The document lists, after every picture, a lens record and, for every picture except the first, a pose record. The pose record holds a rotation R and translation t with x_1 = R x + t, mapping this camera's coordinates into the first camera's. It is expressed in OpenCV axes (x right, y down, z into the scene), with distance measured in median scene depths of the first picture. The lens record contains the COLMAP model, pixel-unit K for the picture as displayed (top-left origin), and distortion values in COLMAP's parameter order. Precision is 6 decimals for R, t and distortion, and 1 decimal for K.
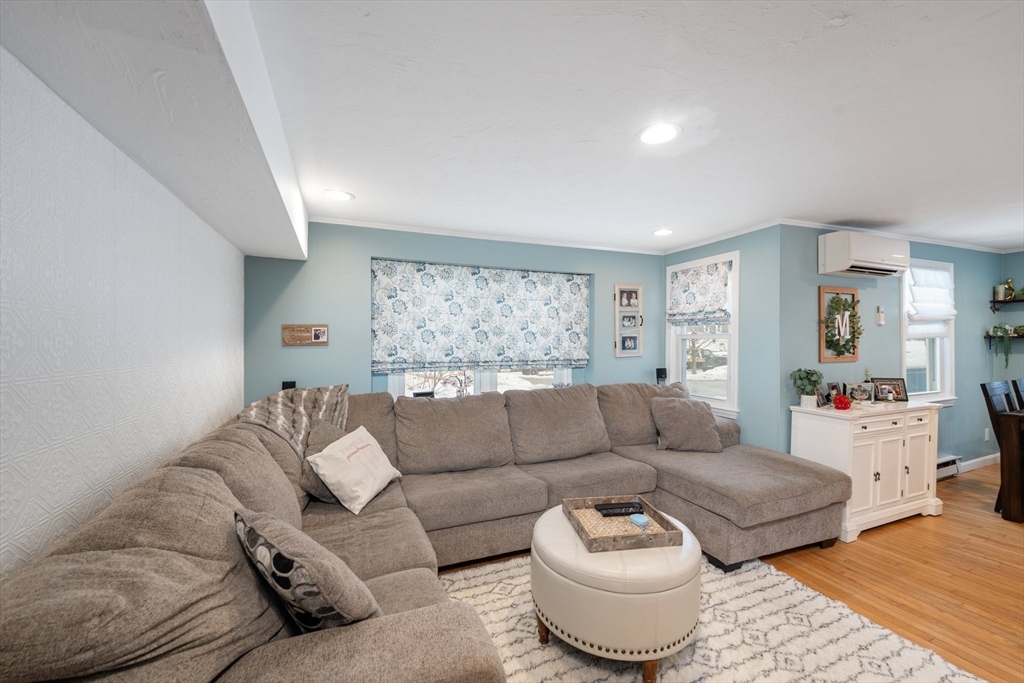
lens RADIAL K [[414.7, 0, 515.5], [0, 414.7, 355.1], [0, 0, 1]] dist [0.001186, -0.000211]
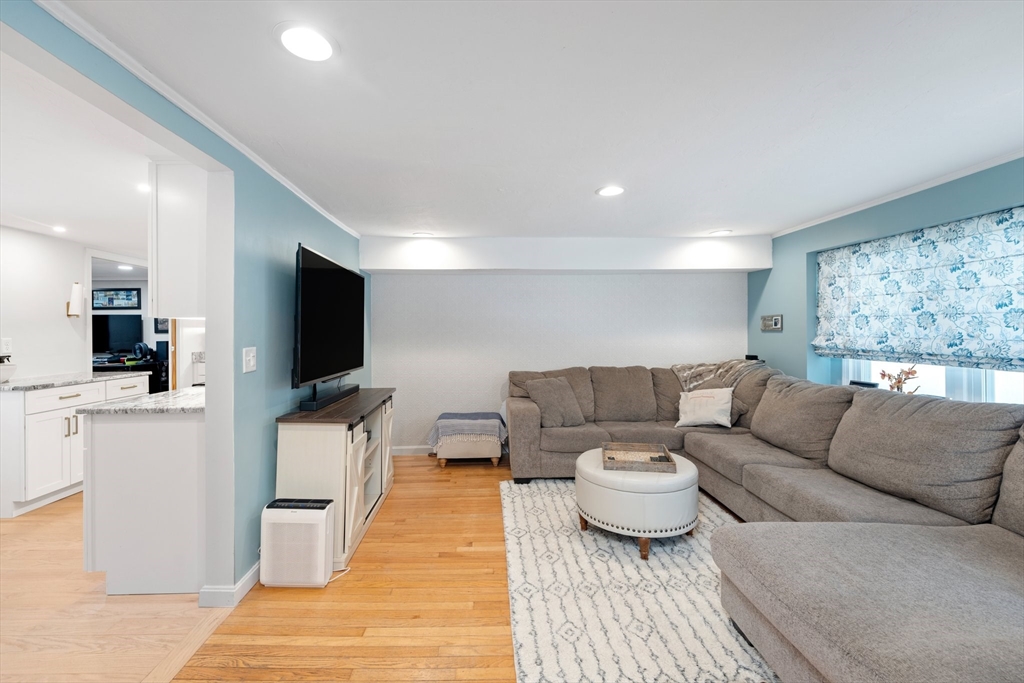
lens RADIAL K [[414.7, 0, 507.6], [0, 414.7, 332.7], [0, 0, 1]] dist [0.001186, -0.000211]
pose [[-0.343676, 0.009809, -0.939037, 0.937257], [-0.022595, 0.999570, 0.018711, -0.019887], [0.938816, 0.027648, -0.343307, 0.581971]]
